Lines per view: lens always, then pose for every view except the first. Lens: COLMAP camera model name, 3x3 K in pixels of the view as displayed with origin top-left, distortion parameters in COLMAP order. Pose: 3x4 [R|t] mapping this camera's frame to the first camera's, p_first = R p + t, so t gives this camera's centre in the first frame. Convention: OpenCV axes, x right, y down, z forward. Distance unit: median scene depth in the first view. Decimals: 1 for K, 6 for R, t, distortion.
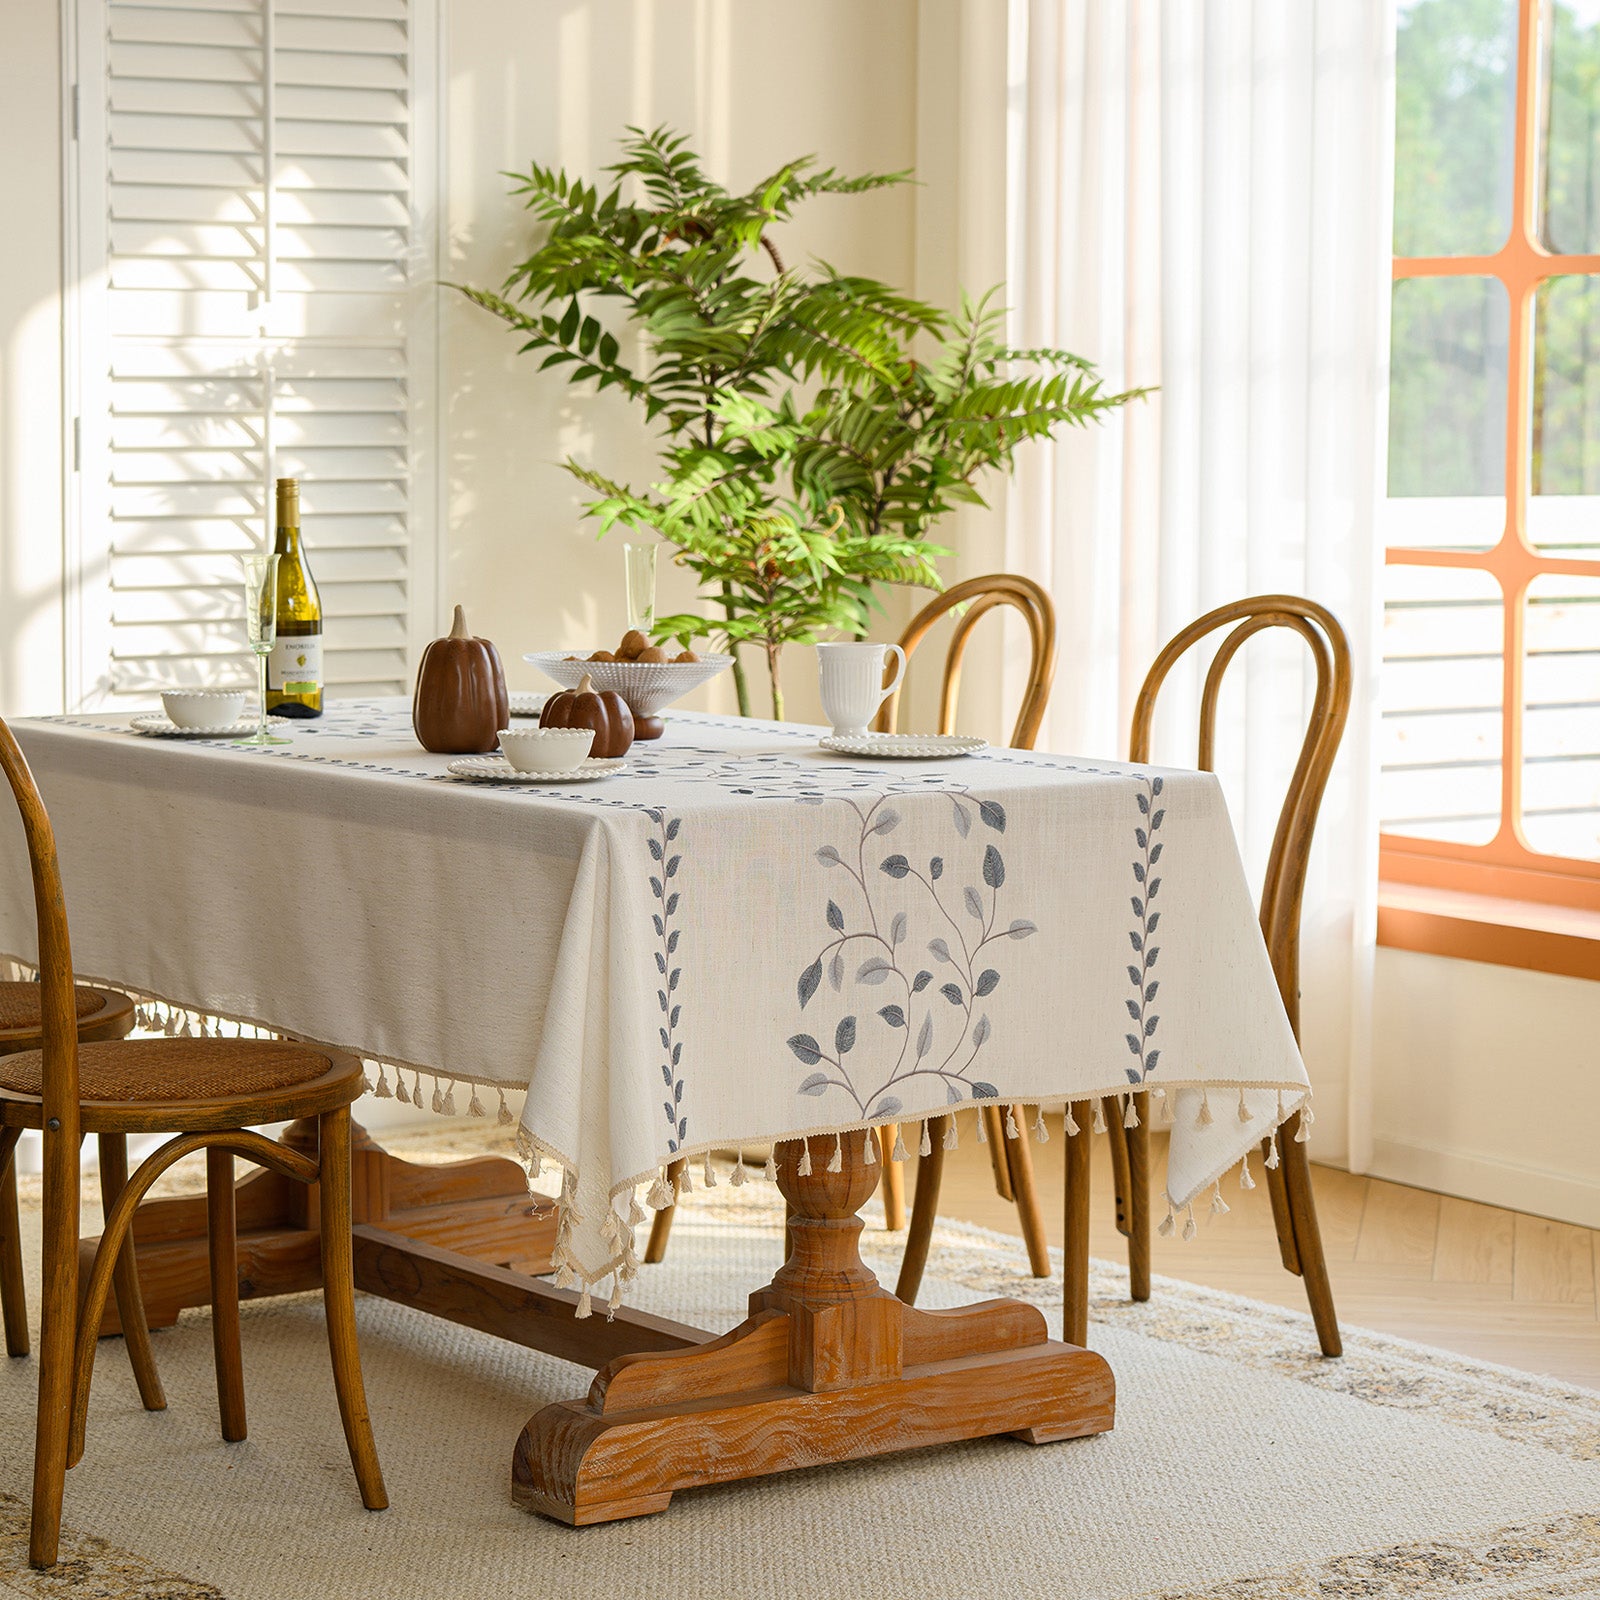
lens RADIAL K [[4477.7, 0, 719.2], [0, 4477.7, 770.3], [0, 0, 1]] dist [0.001555, 0.000000]
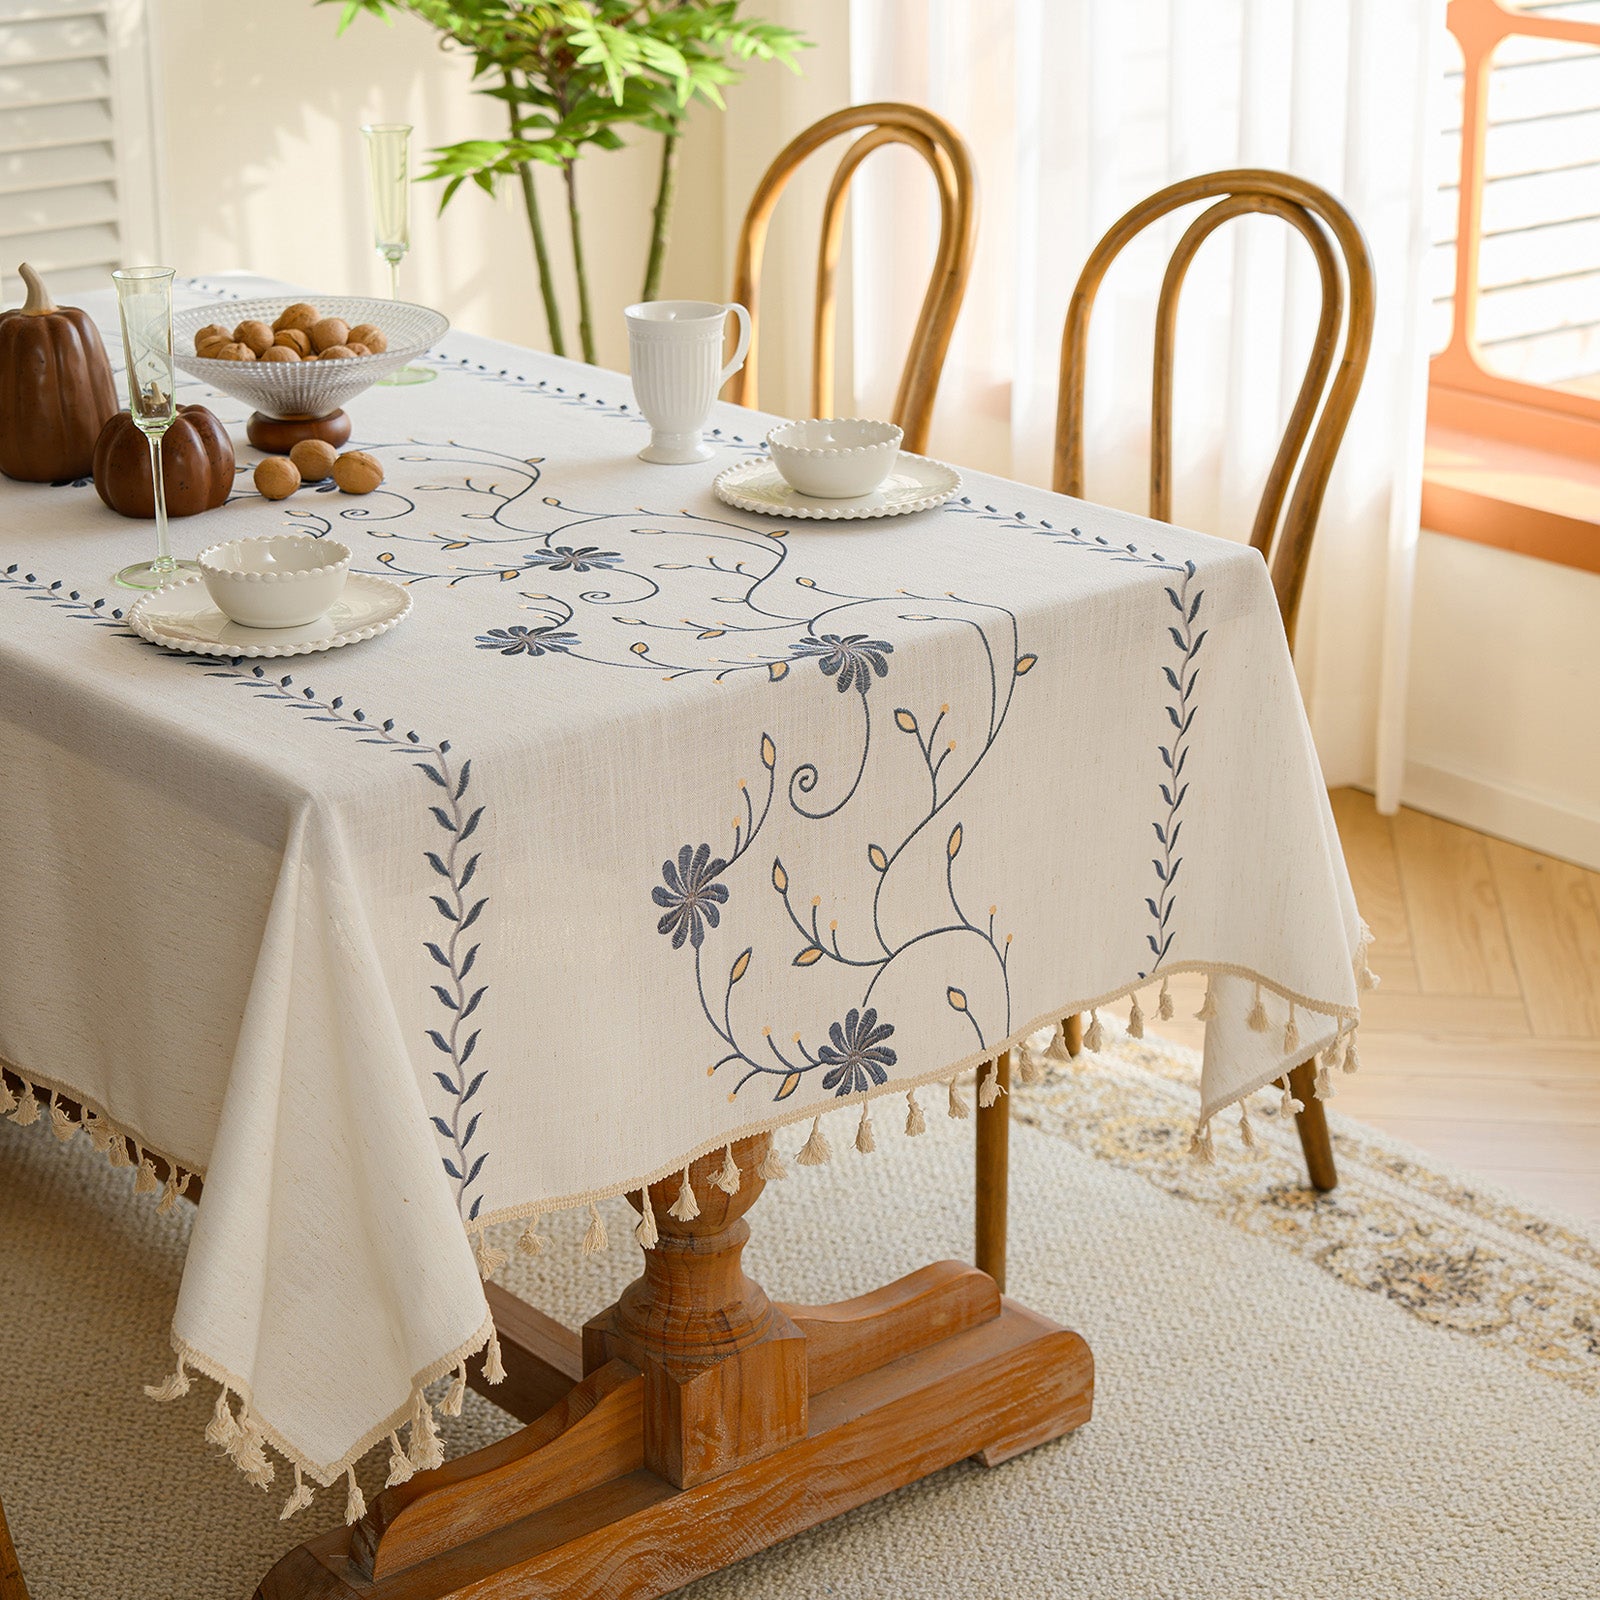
lens RADIAL K [[3589.5, 0, 759.5], [0, 3589.5, 733.6], [0, 0, 1]] dist [0.007020, 0.000000]
pose [[0.997102, -0.038474, 0.065627, 0.001116], [0.022491, 0.973206, 0.228833, -0.098765], [-0.072673, -0.226694, 0.971251, 0.489880]]
